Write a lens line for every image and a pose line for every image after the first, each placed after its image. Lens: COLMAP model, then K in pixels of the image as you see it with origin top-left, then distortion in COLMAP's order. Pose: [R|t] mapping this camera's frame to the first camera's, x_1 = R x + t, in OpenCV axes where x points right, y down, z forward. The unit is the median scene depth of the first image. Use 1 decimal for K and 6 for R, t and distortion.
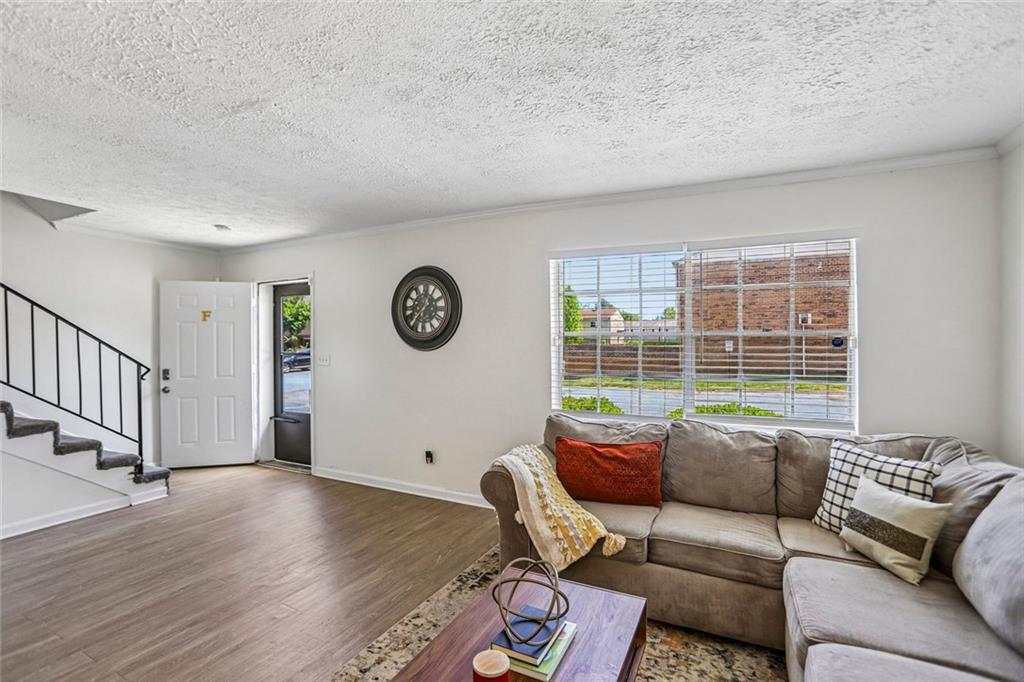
lens RADIAL K [[474.8, 0, 510.8], [0, 474.8, 344.8], [0, 0, 1]] dist [-0.053554, 0.018458]
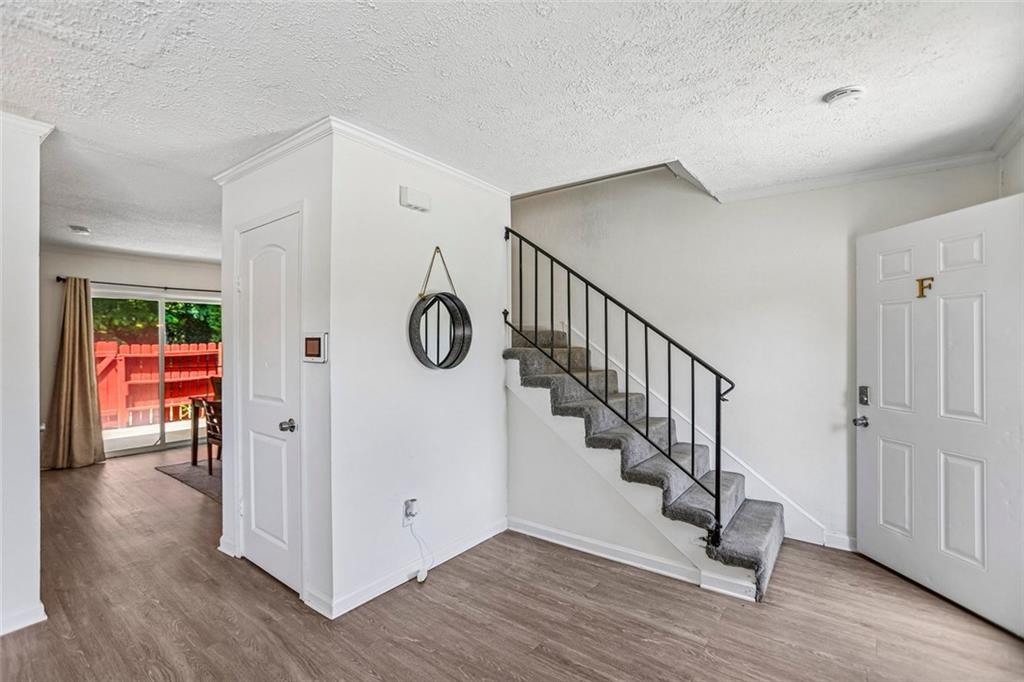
lens RADIAL K [[474.8, 0, 511.2], [0, 474.8, 342.7], [0, 0, 1]] dist [-0.053554, 0.018458]
pose [[-0.183827, 0.004388, -0.982949, -0.112366], [0.000968, 0.999990, 0.004283, -0.006773], [0.982958, -0.000164, -0.183829, 0.843338]]
